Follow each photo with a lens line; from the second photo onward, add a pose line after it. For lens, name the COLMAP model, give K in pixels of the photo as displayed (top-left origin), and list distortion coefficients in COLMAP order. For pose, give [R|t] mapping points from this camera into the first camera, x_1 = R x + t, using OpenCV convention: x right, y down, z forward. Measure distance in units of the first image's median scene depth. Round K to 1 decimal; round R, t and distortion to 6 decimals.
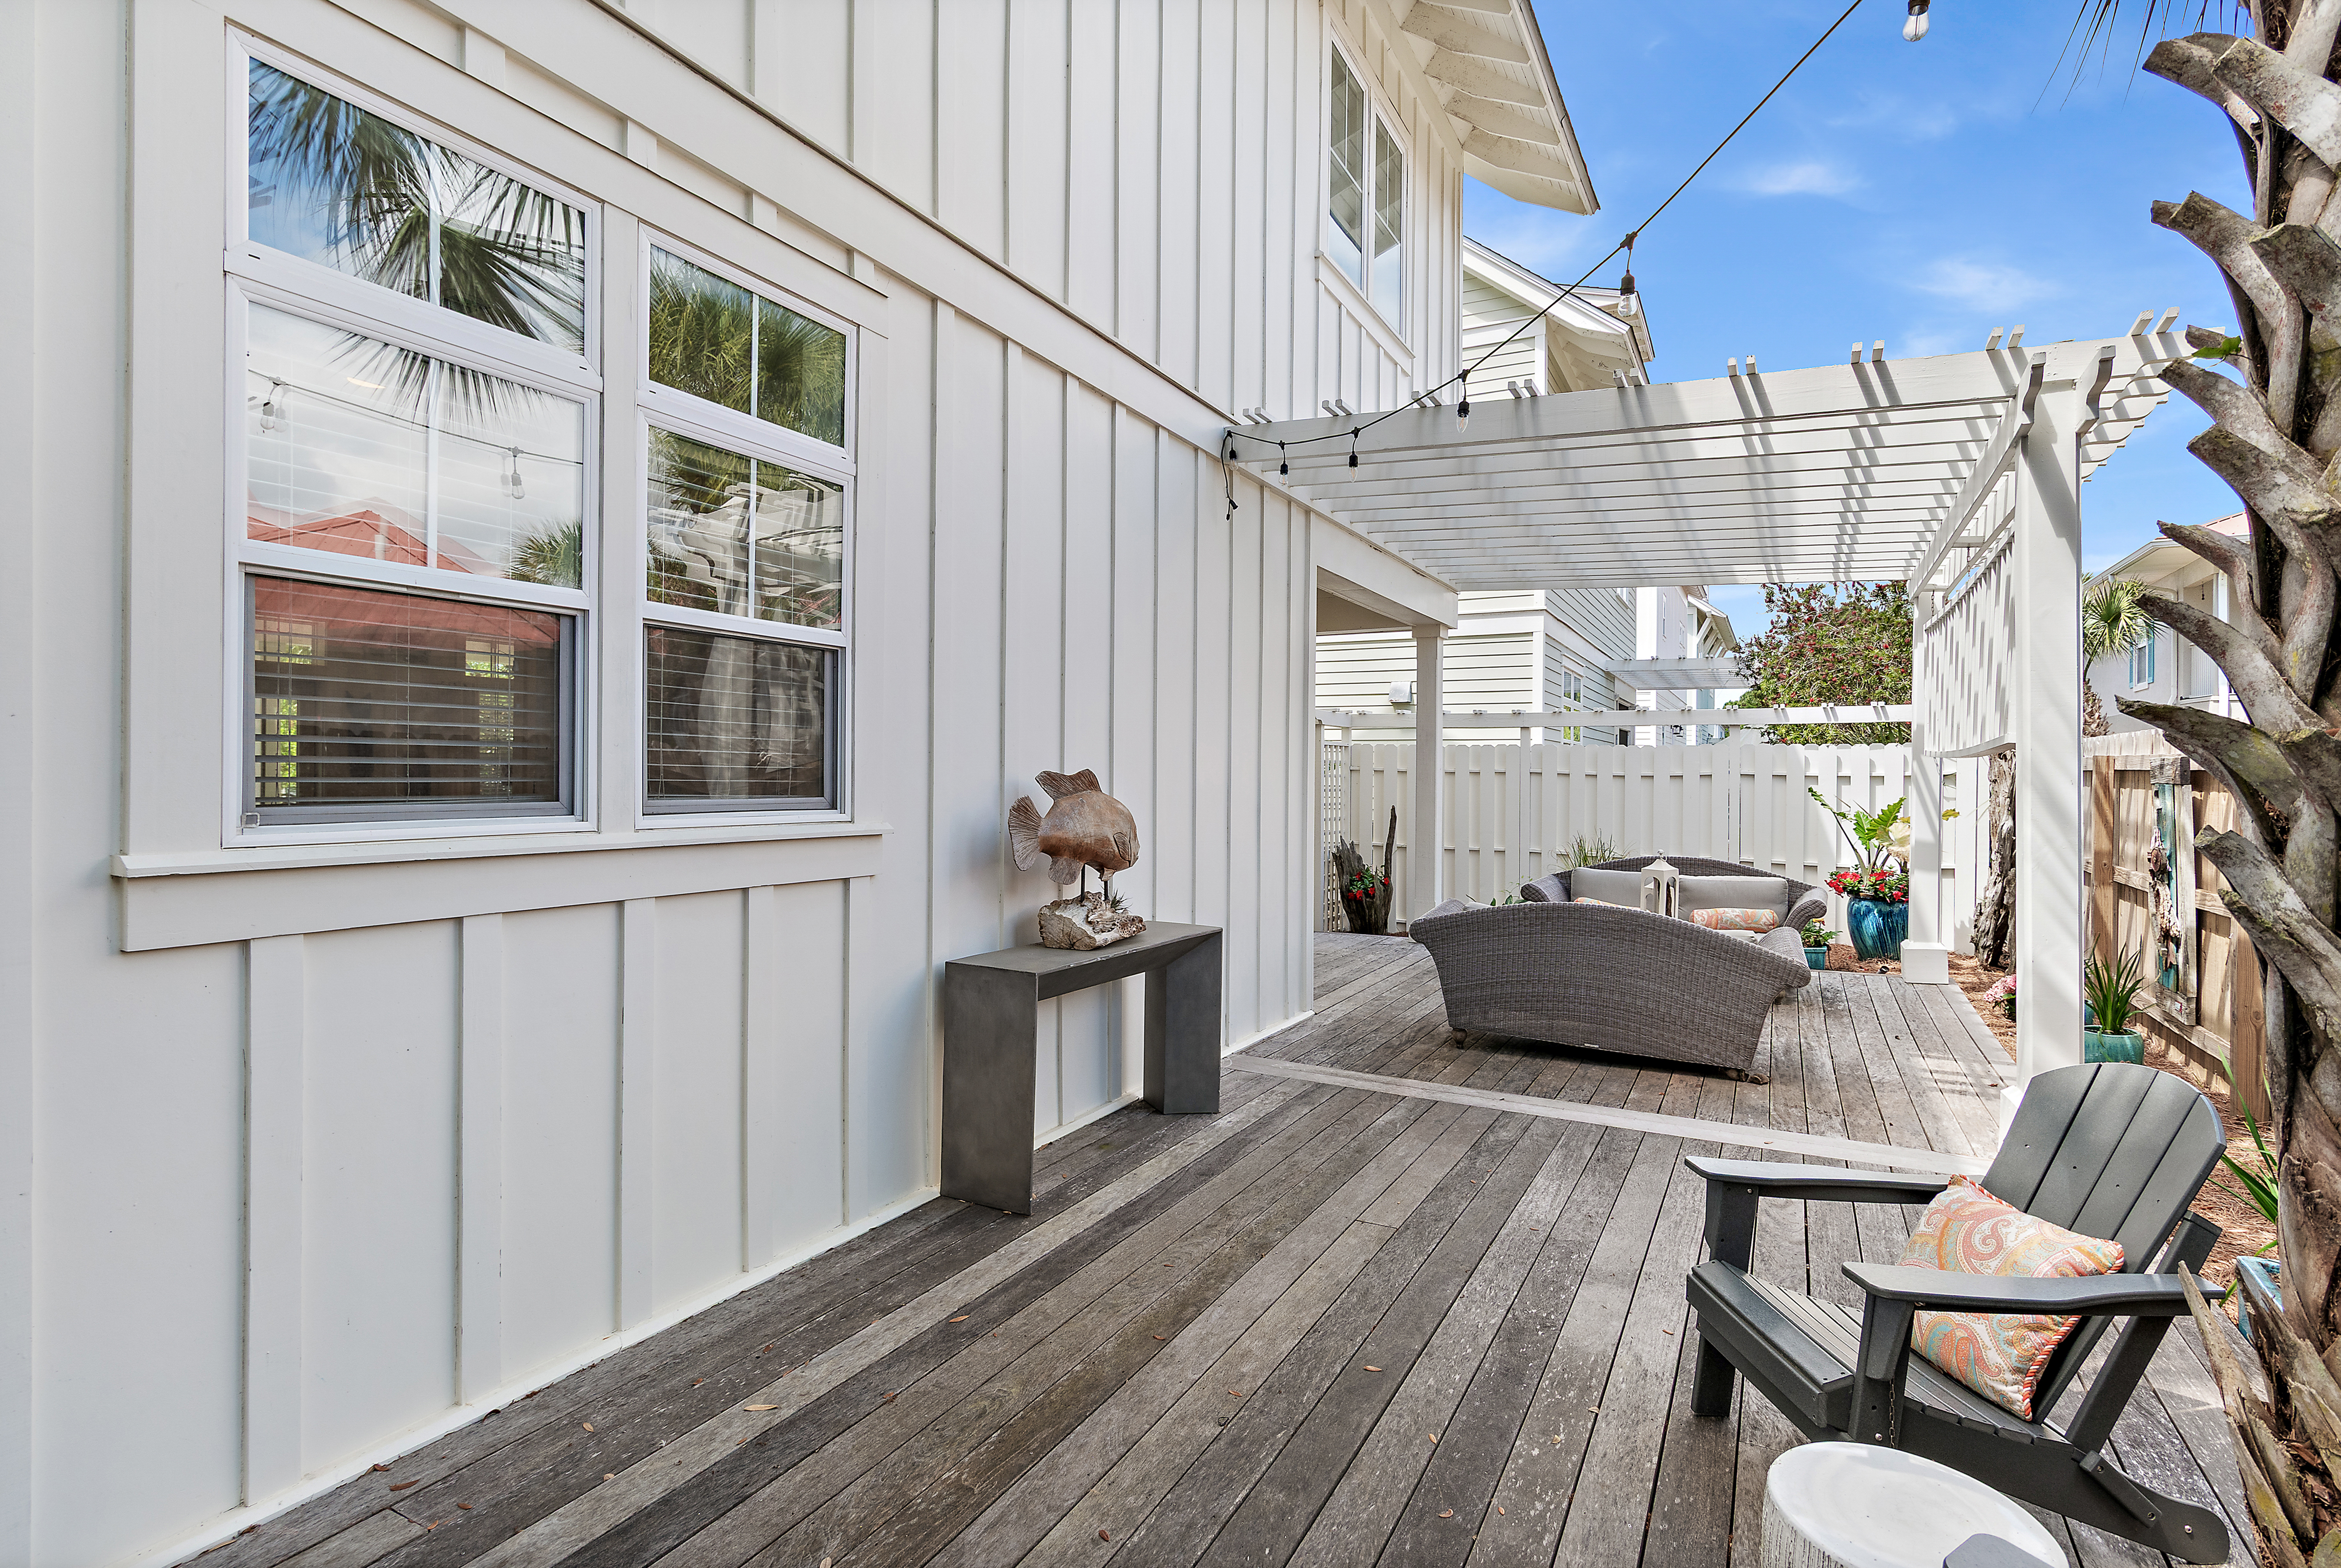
lens RADIAL K [[1163.3, 0, 1176.8], [0, 1163.3, 784.9], [0, 0, 1]] dist [0.005996, 0.000334]
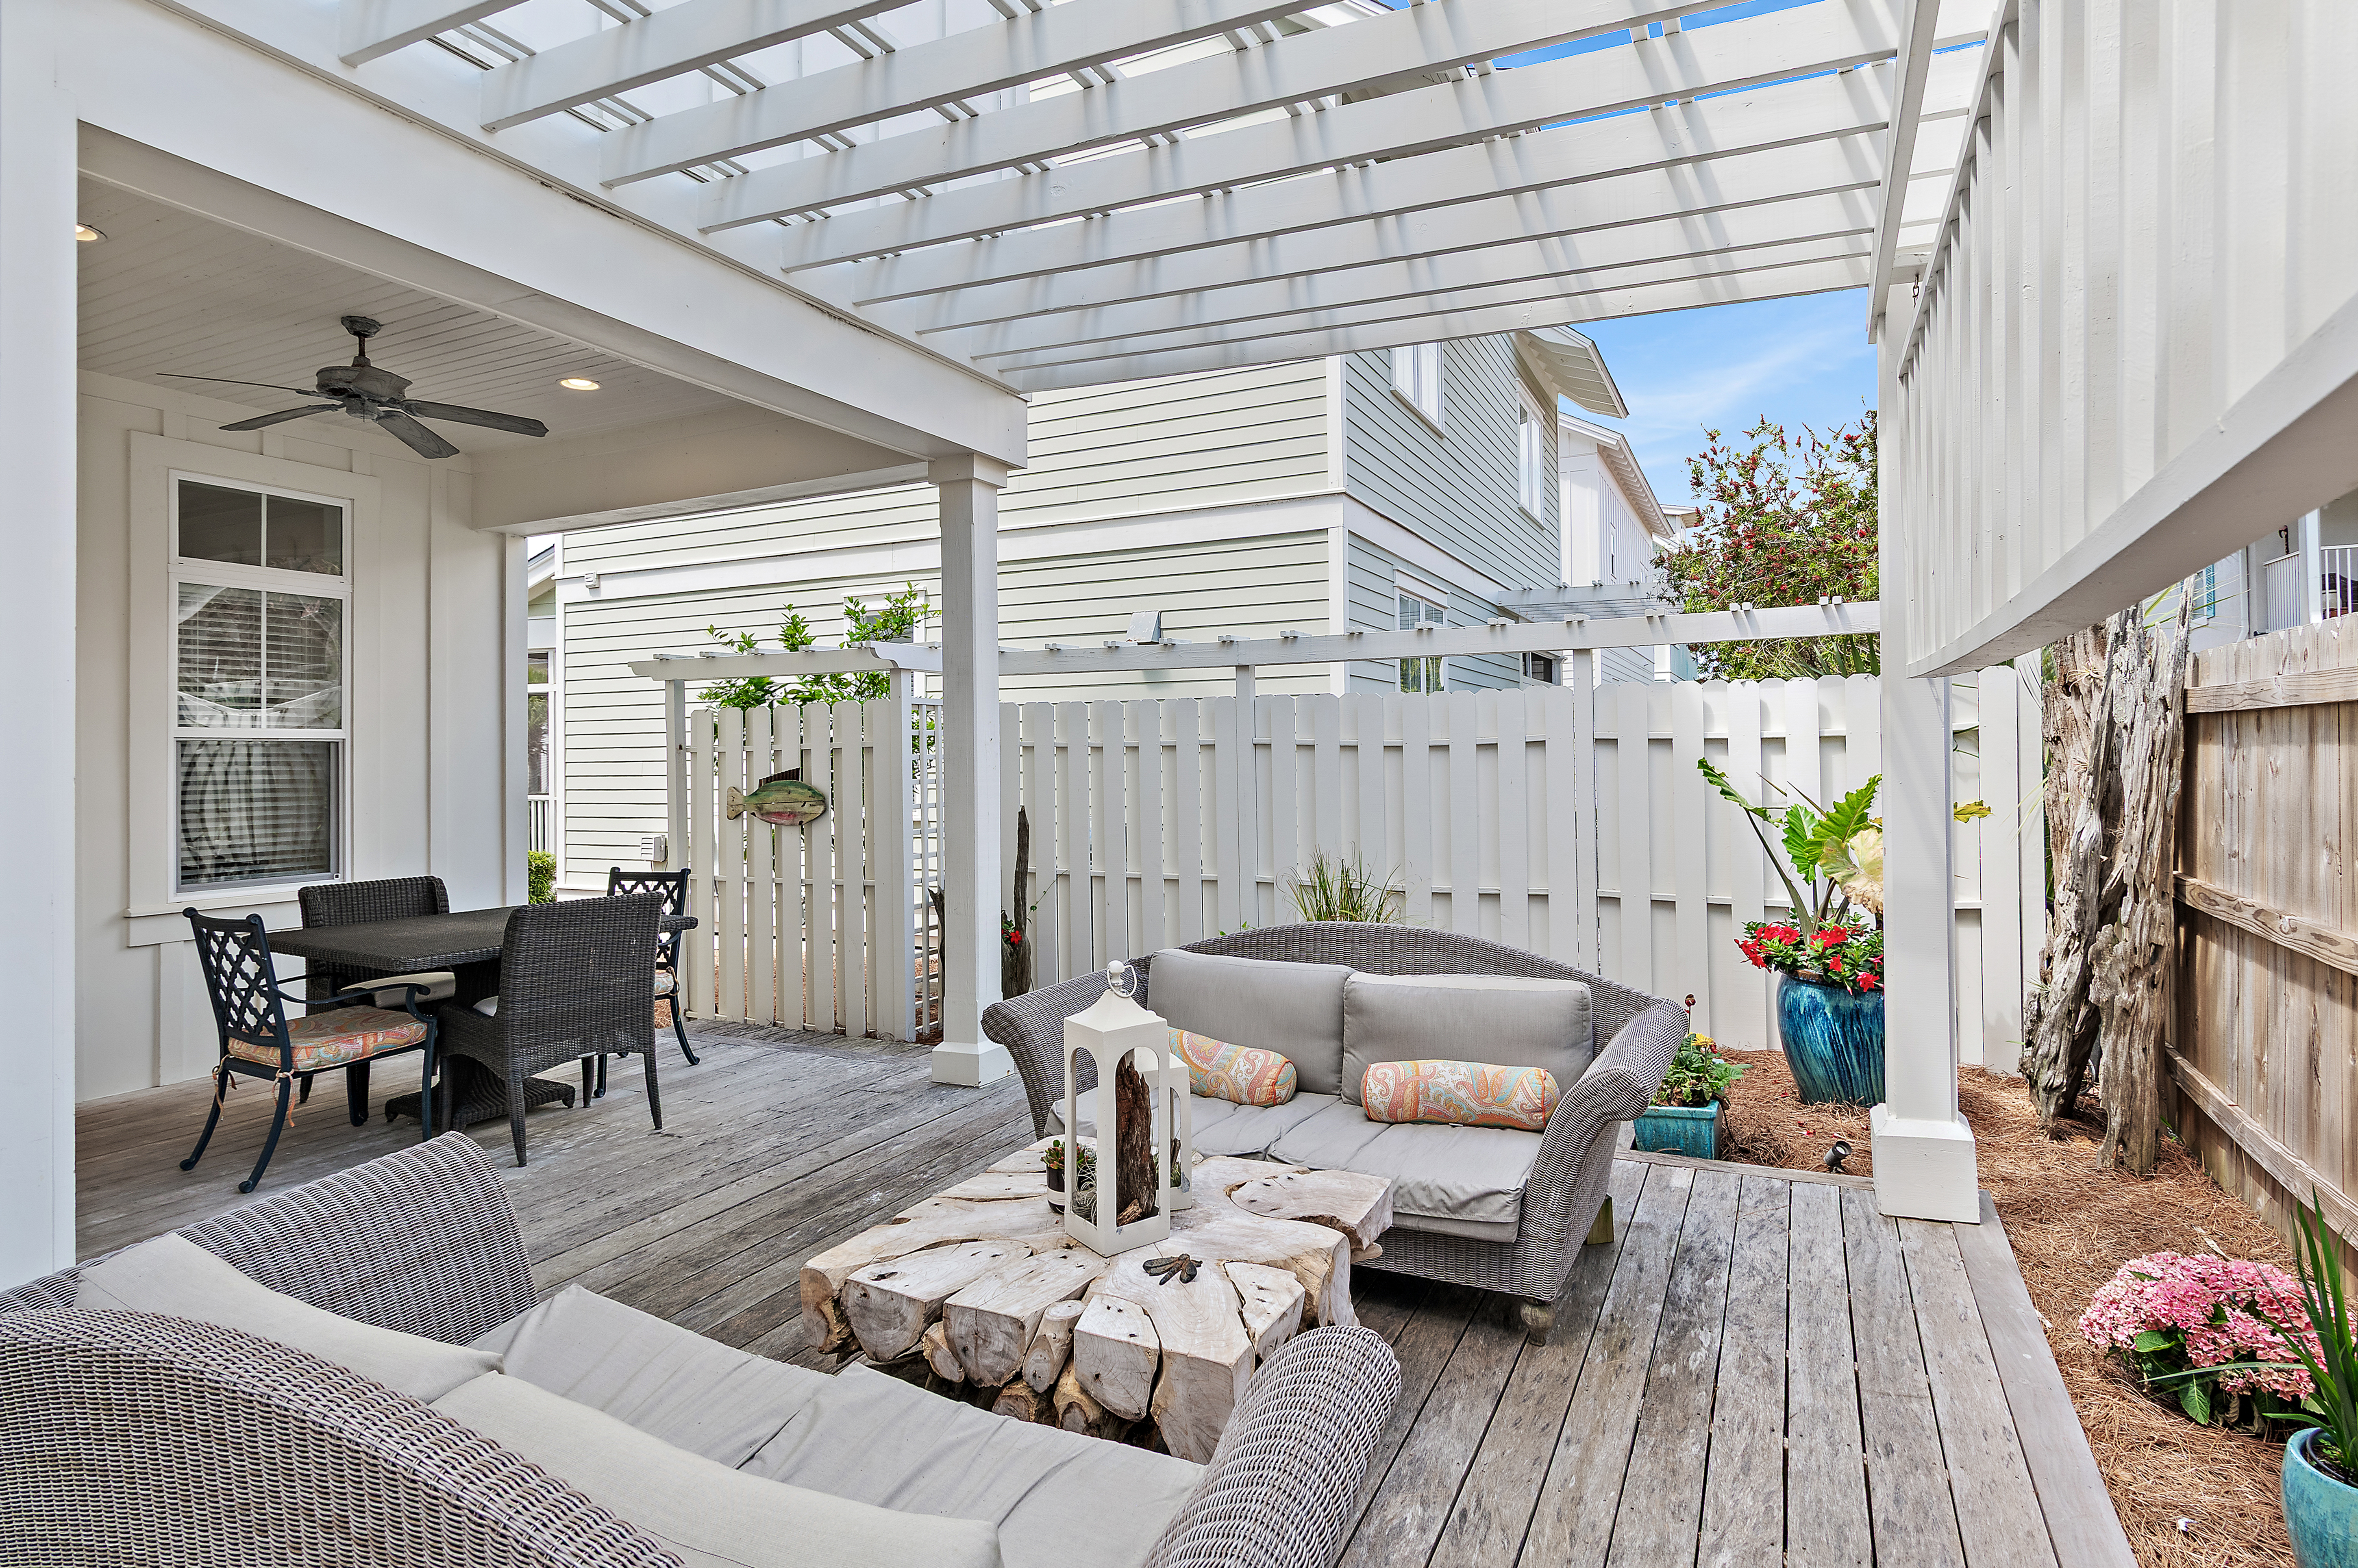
lens RADIAL K [[1269.2, 0, 1178.0], [0, 1269.2, 769.9], [0, 0, 1]] dist [0.005780, 0.000556]
pose [[0.999113, -0.024443, 0.034295, 0.292193], [0.024400, 0.999701, 0.001675, -0.000391], [-0.034326, -0.000837, 0.999410, 0.446663]]
